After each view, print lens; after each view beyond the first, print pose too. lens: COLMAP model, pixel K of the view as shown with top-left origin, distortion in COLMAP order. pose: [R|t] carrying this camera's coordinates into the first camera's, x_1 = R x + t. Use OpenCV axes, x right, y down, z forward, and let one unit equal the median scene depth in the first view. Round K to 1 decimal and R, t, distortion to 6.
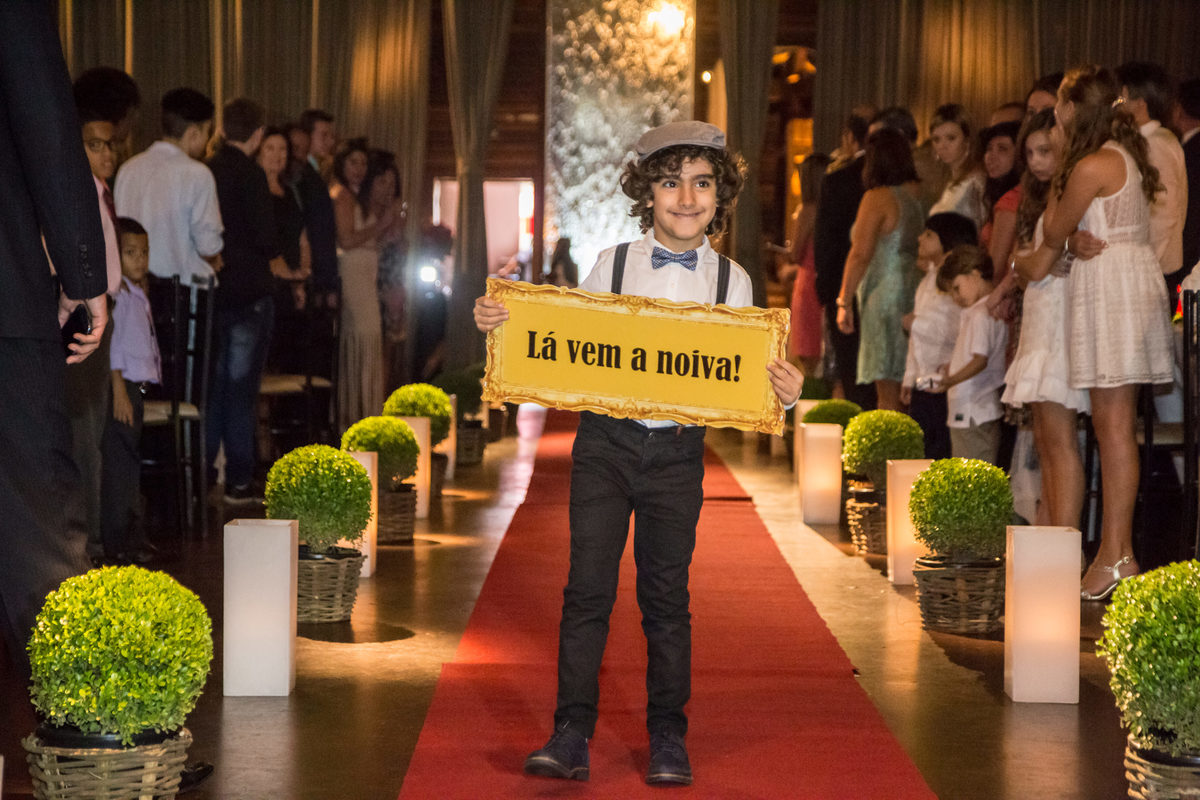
lens RADIAL K [[2851.8, 0, 599.0], [0, 2851.8, 401.4], [0, 0, 1]] dist [0.767123, 0.000000]
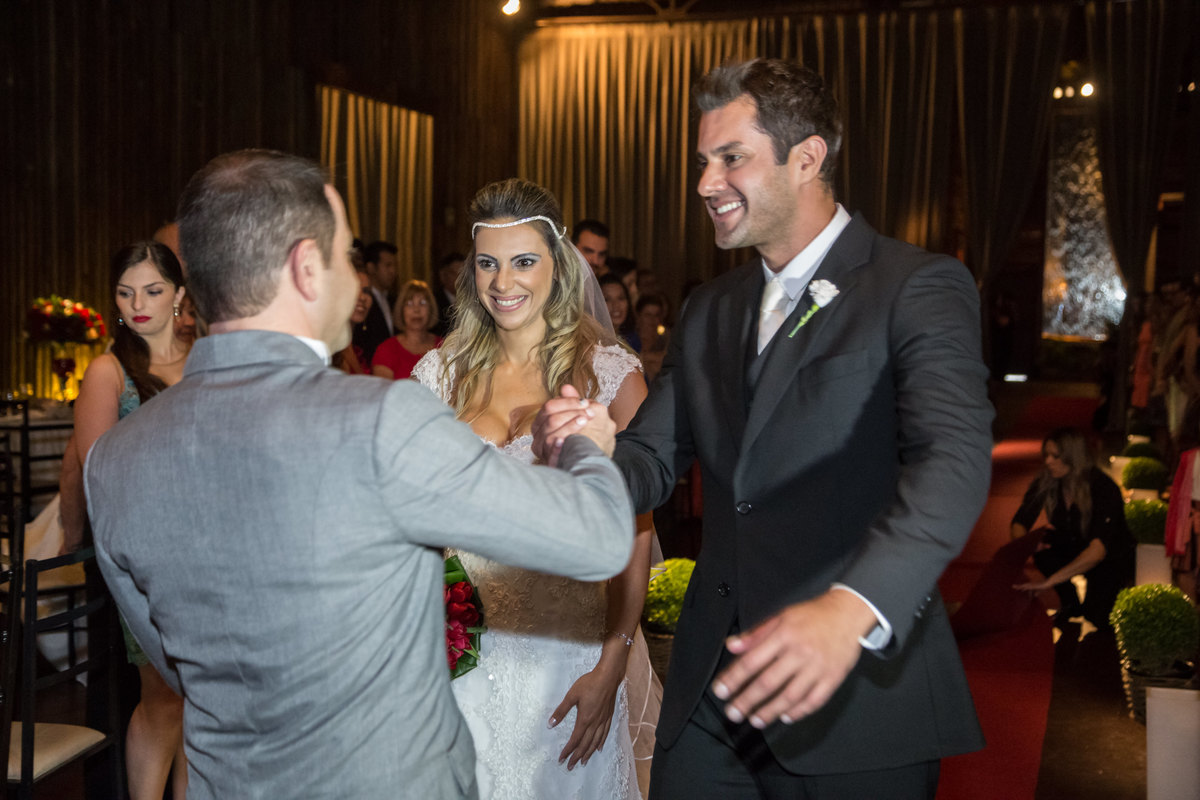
lens RADIAL K [[1722.1, 0, 594.1], [0, 1722.1, 399.7], [0, 0, 1]] dist [0.126549, 0.000000]
pose [[0.961381, 0.023266, -0.274236, 0.153660], [-0.021233, 0.999721, 0.010378, -0.087742], [0.274400, -0.004155, 0.961607, -0.371282]]
